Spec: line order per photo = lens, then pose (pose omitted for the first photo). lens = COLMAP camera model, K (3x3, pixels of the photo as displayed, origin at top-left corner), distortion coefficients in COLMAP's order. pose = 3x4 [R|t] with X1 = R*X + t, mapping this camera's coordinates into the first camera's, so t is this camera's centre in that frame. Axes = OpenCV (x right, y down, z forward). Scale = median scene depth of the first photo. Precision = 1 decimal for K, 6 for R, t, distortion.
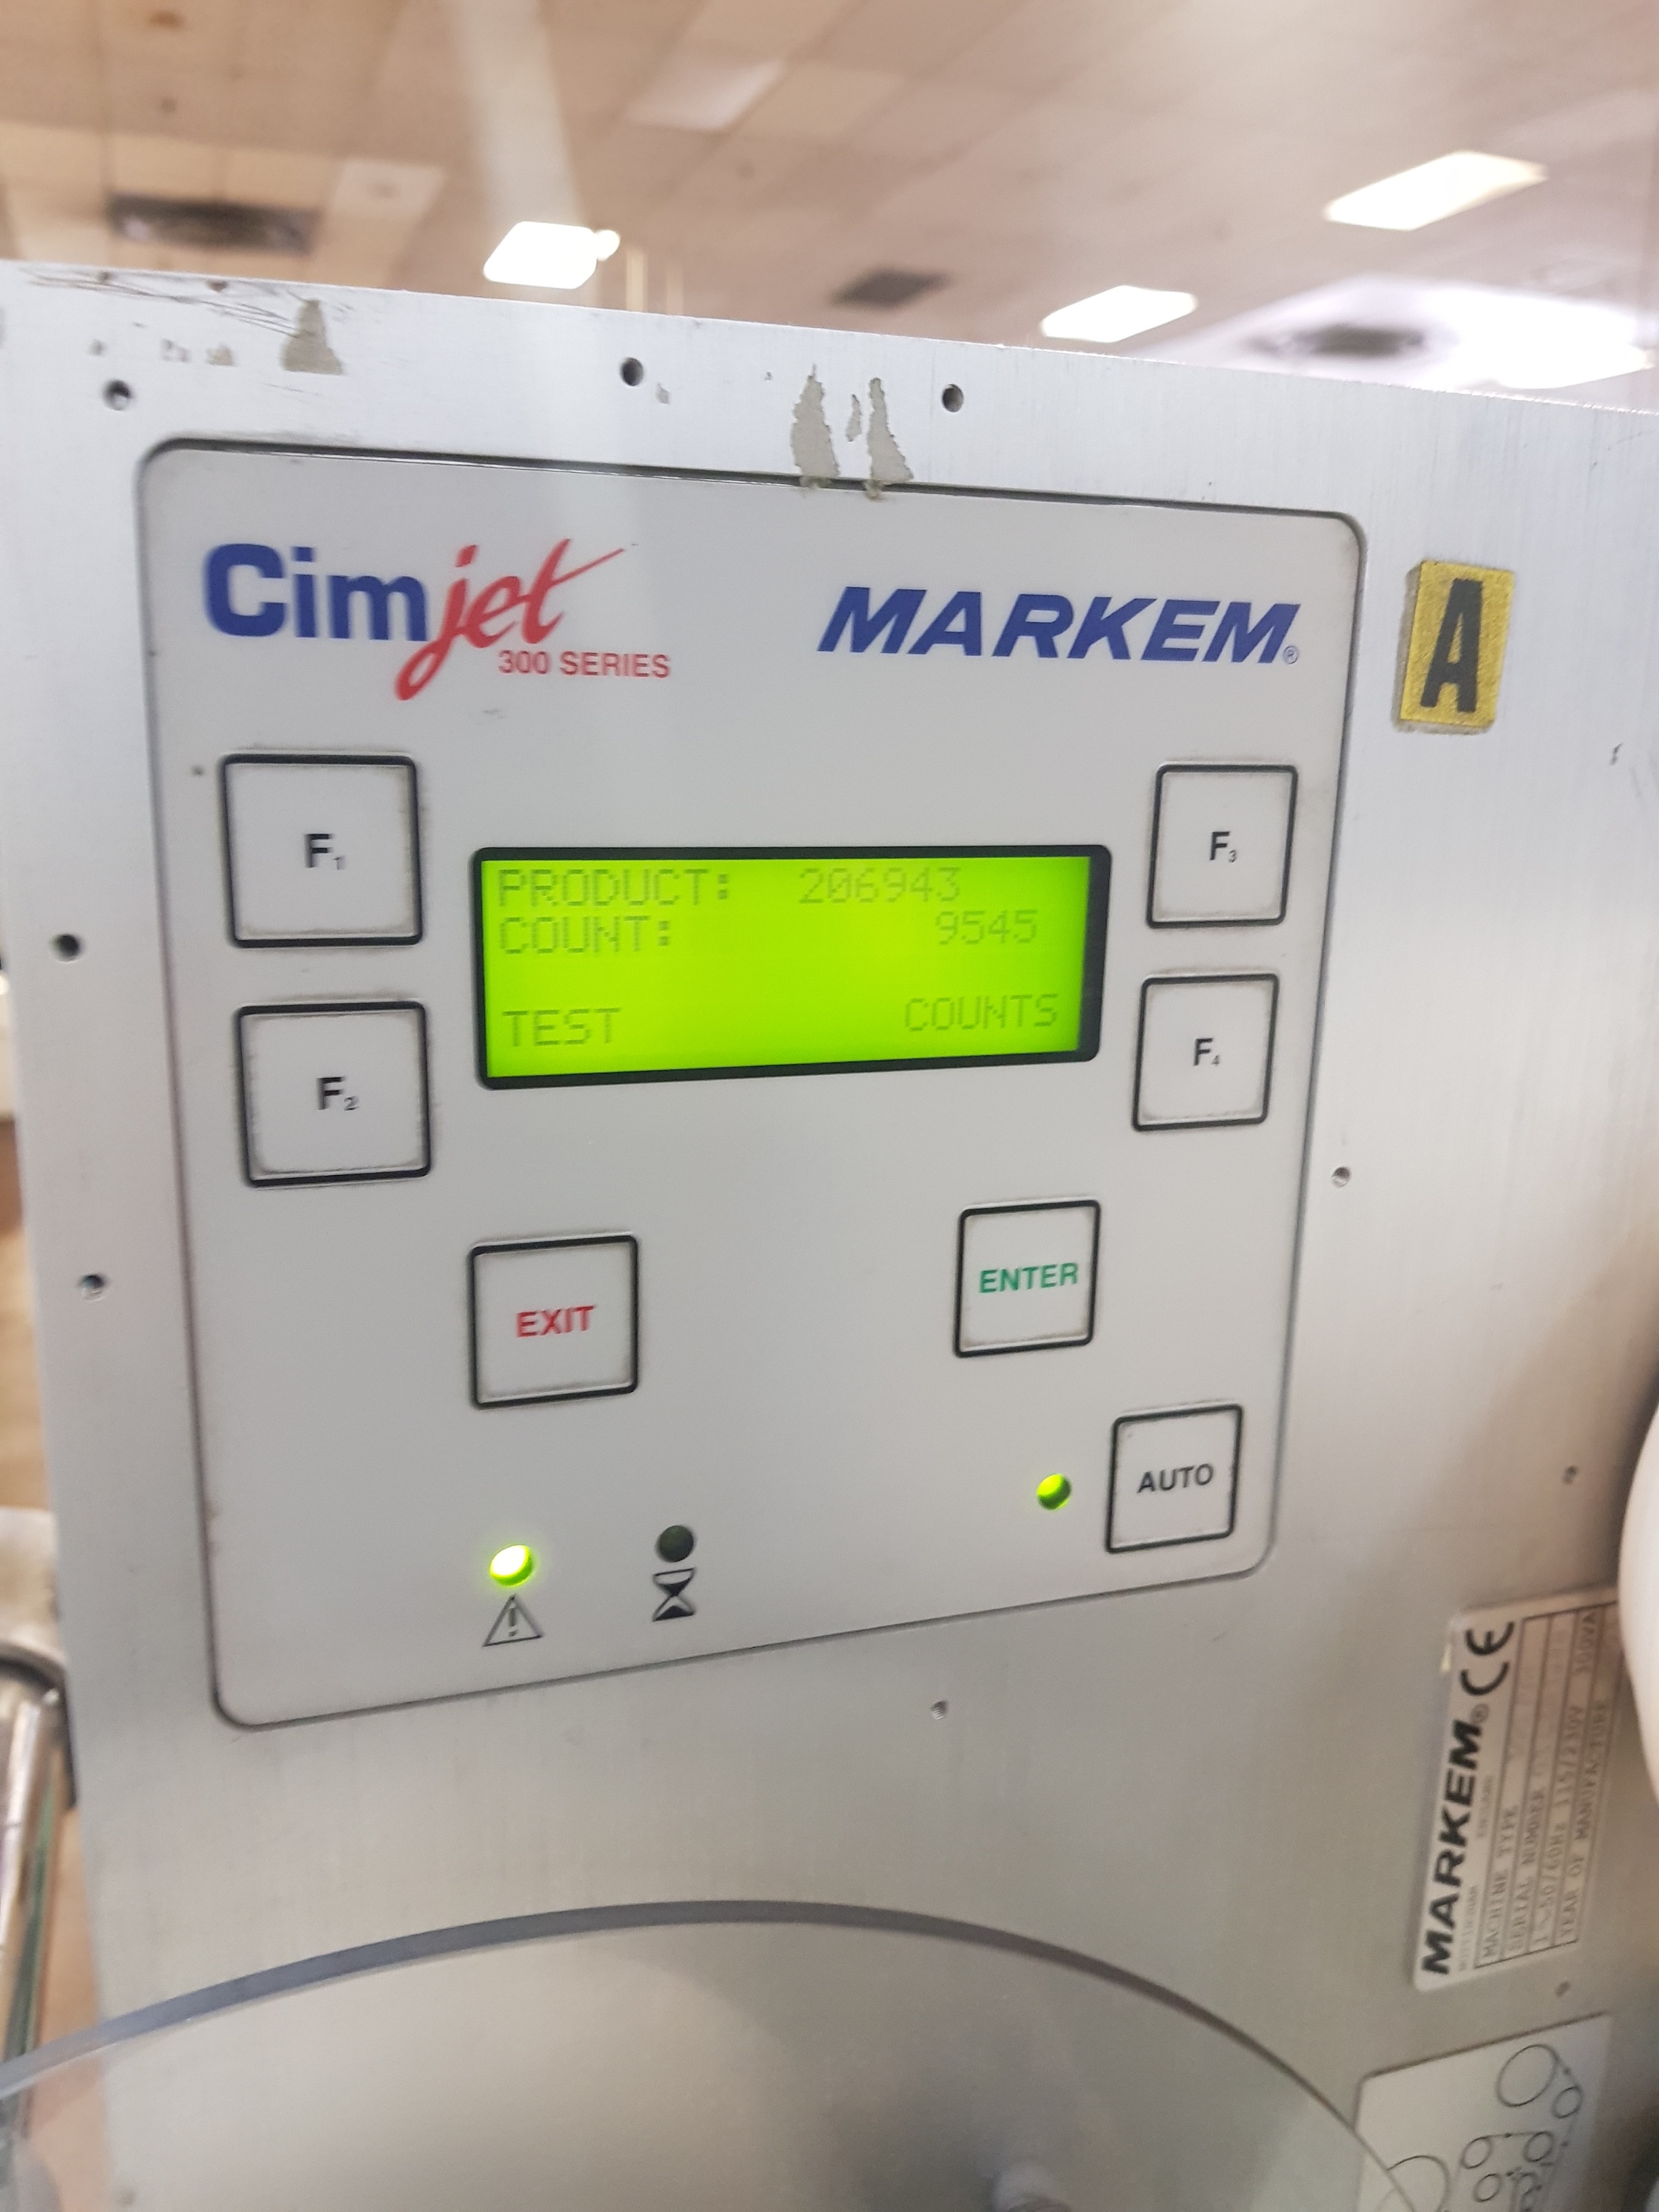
lens RADIAL K [[1750.7, 0, 821.9], [0, 1750.7, 1124.7], [0, 0, 1]] dist [0.017657, -0.049519]
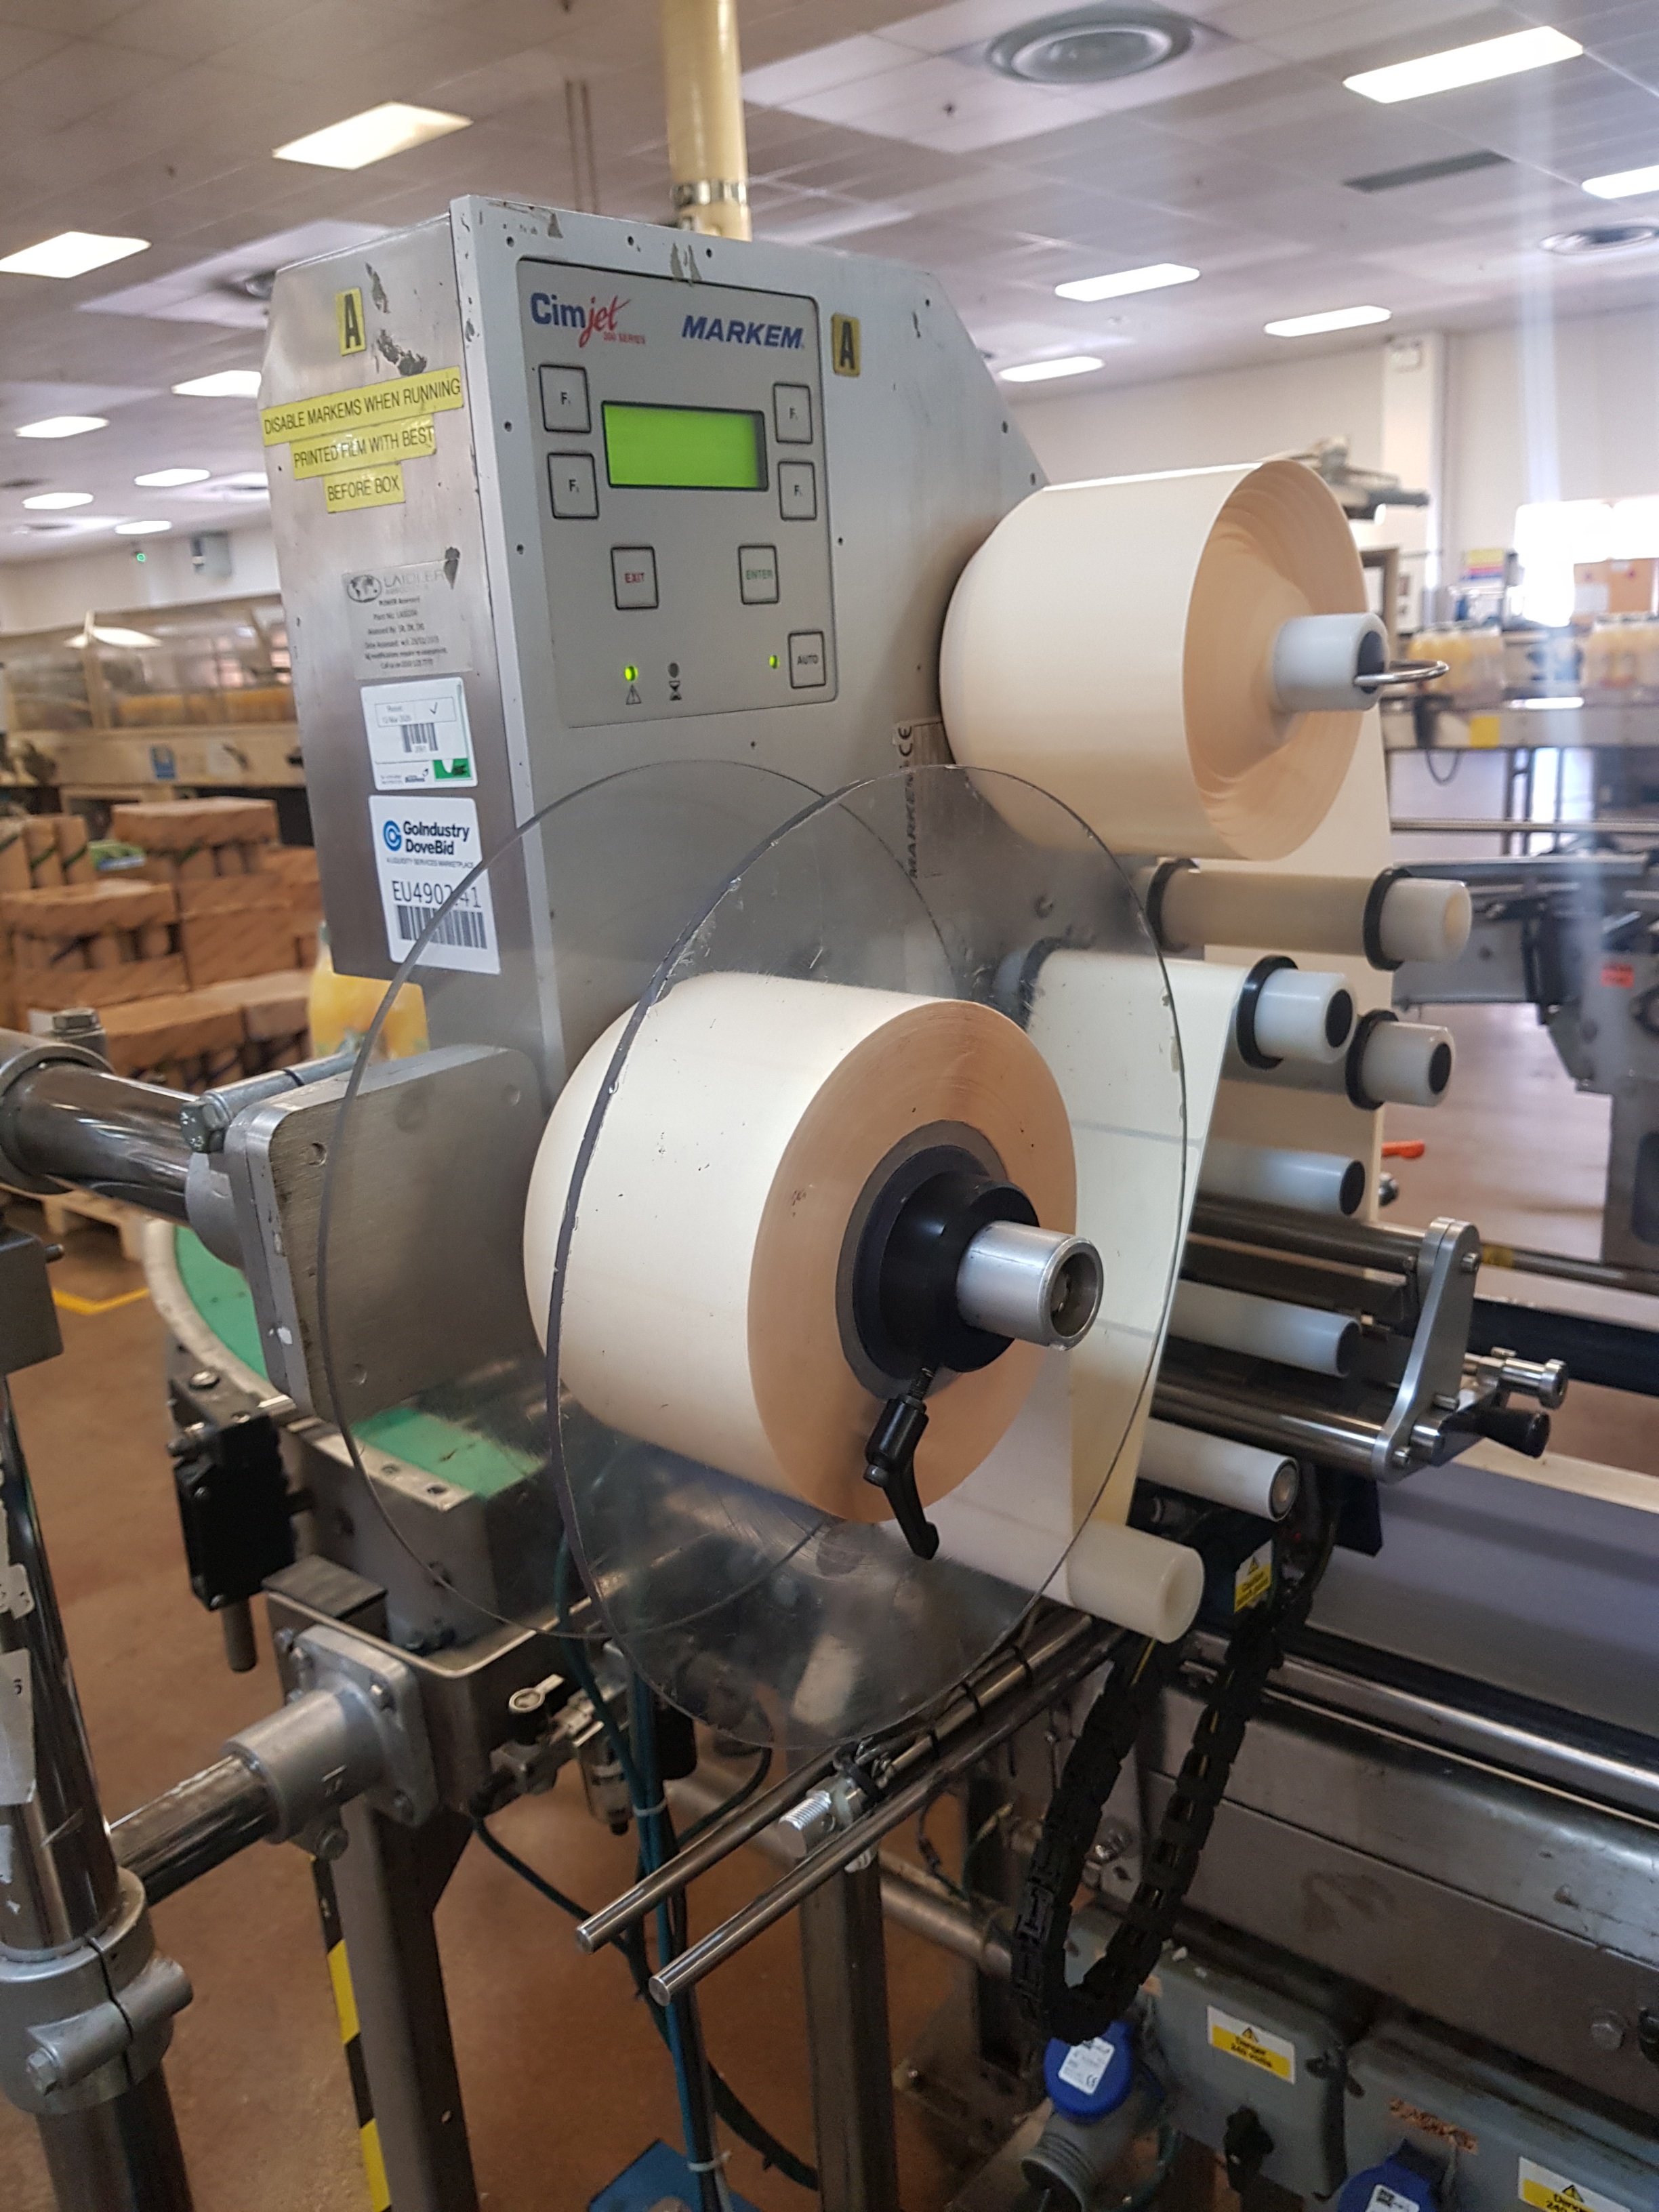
lens RADIAL K [[1750.7, 0, 845.6], [0, 1750.7, 1118.2], [0, 0, 1]] dist [0.017657, -0.049519]
pose [[0.852084, -0.212011, 0.478544, -1.406009], [0.199858, 0.976803, 0.076895, 0.816434], [-0.483746, 0.030120, 0.874690, -1.633834]]
